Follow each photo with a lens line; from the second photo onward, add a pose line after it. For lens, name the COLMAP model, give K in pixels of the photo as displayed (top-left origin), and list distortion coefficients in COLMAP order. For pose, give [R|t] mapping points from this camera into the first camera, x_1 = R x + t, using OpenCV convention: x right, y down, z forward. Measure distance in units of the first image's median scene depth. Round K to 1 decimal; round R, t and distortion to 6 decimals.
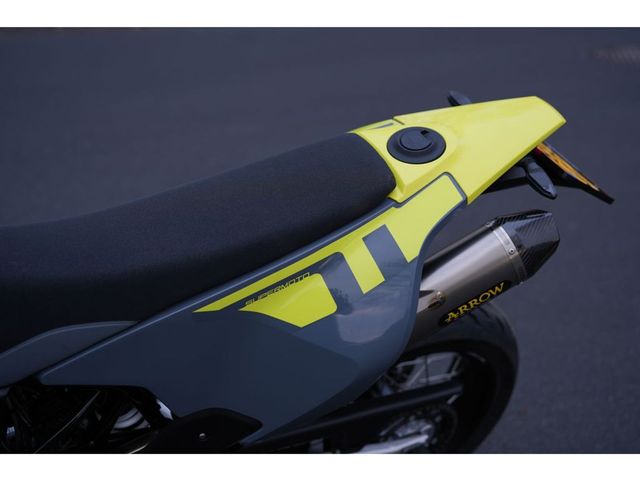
lens RADIAL K [[886.9, 0, 320.0], [0, 886.9, 240.0], [0, 0, 1]] dist [0.017232, 0.138197]
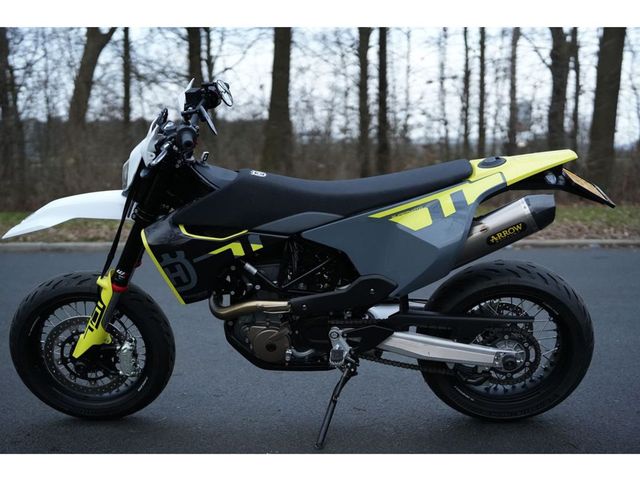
lens RADIAL K [[871.5, 0, 320.0], [0, 871.5, 240.0], [0, 0, 1]] dist [-0.025360, -0.035433]
pose [[0.871910, 0.035373, -0.488386, 0.805201], [-0.193006, 0.941467, -0.276383, 0.743478], [0.450023, 0.335243, 0.827702, -0.842007]]
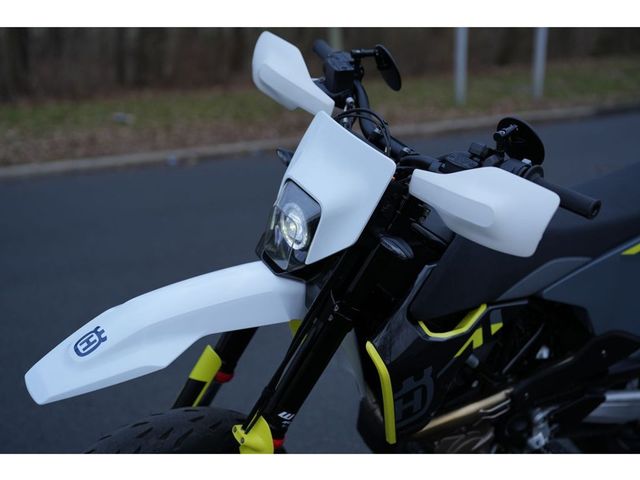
lens RADIAL K [[886.9, 0, 320.0], [0, 886.9, 240.0], [0, 0, 1]] dist [0.017232, 0.138197]
pose [[0.996215, -0.039834, 0.077260, -0.747175], [0.053200, 0.982317, -0.179508, 0.293393], [-0.068743, 0.182939, 0.980718, -0.462777]]
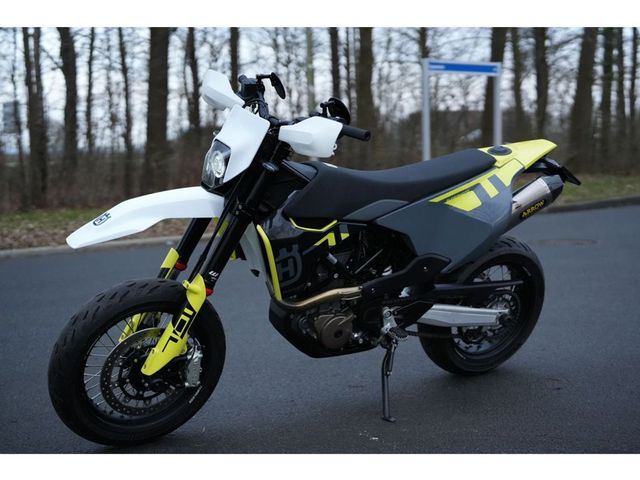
lens RADIAL K [[871.5, 0, 320.0], [0, 871.5, 240.0], [0, 0, 1]] dist [-0.025360, -0.035433]
pose [[0.995960, -0.038258, 0.081235, -0.622061], [0.062275, 0.946055, -0.317965, 0.905585], [-0.064688, 0.321740, 0.944616, -1.211299]]
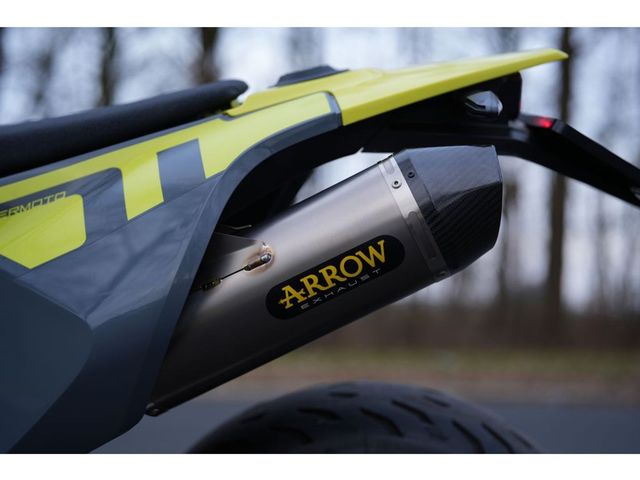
lens RADIAL K [[886.9, 0, 320.0], [0, 886.9, 240.0], [0, 0, 1]] dist [0.017232, 0.138197]
pose [[0.901974, -0.028684, -0.430837, 0.433184], [-0.185068, 0.875814, -0.445758, 0.321371], [0.390119, 0.481796, 0.784652, 0.570207]]
